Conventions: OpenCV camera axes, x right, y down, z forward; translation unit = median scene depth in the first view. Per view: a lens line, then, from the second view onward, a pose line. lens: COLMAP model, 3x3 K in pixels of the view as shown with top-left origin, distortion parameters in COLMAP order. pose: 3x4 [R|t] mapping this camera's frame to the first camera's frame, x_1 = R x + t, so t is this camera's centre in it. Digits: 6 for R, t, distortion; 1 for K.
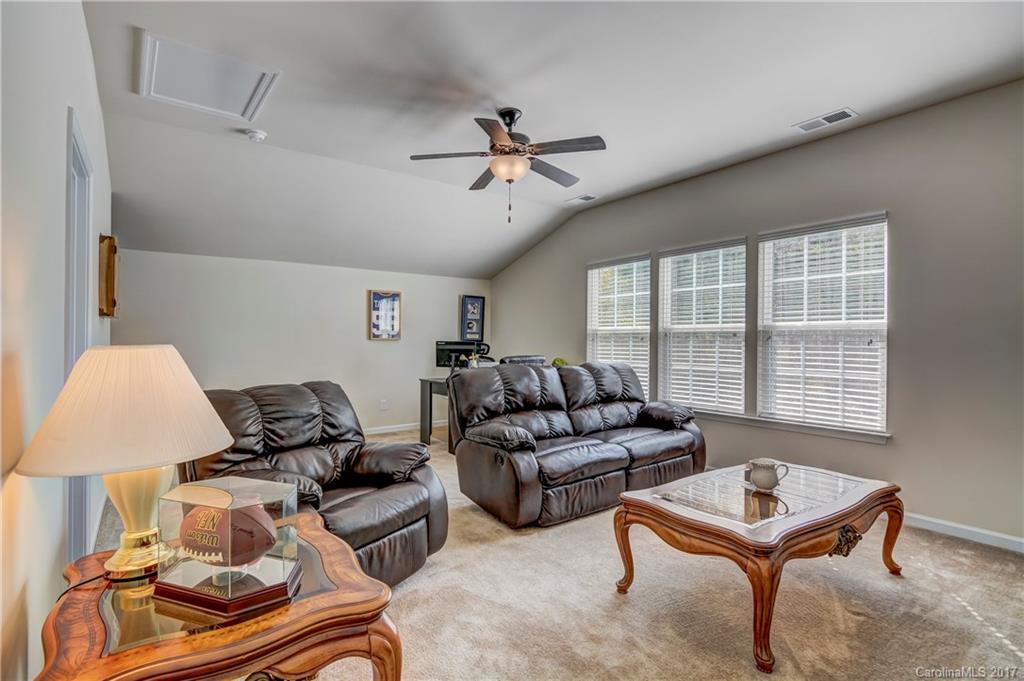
lens RADIAL K [[495.2, 0, 507.8], [0, 495.2, 340.9], [0, 0, 1]] dist [0.006639, -0.000012]
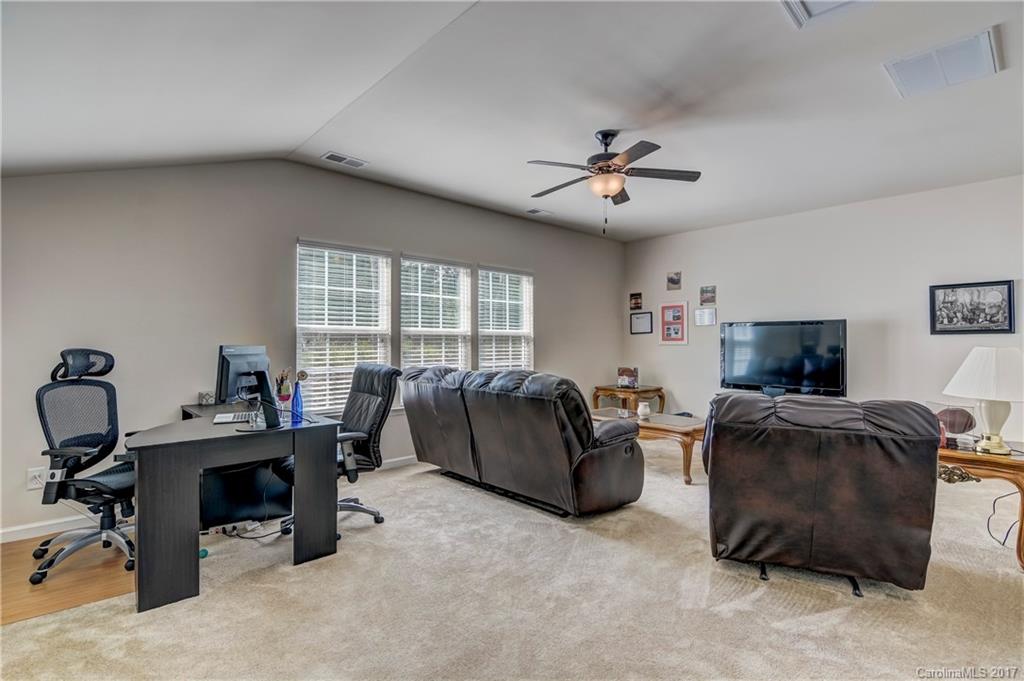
lens RADIAL K [[495.2, 0, 507.3], [0, 495.2, 338.3], [0, 0, 1]] dist [0.006639, -0.000012]
pose [[-0.155368, 0.006422, 0.987836, -0.733305], [0.004877, 0.999972, -0.005734, -0.002498], [-0.987845, 0.003927, -0.155395, 0.977058]]
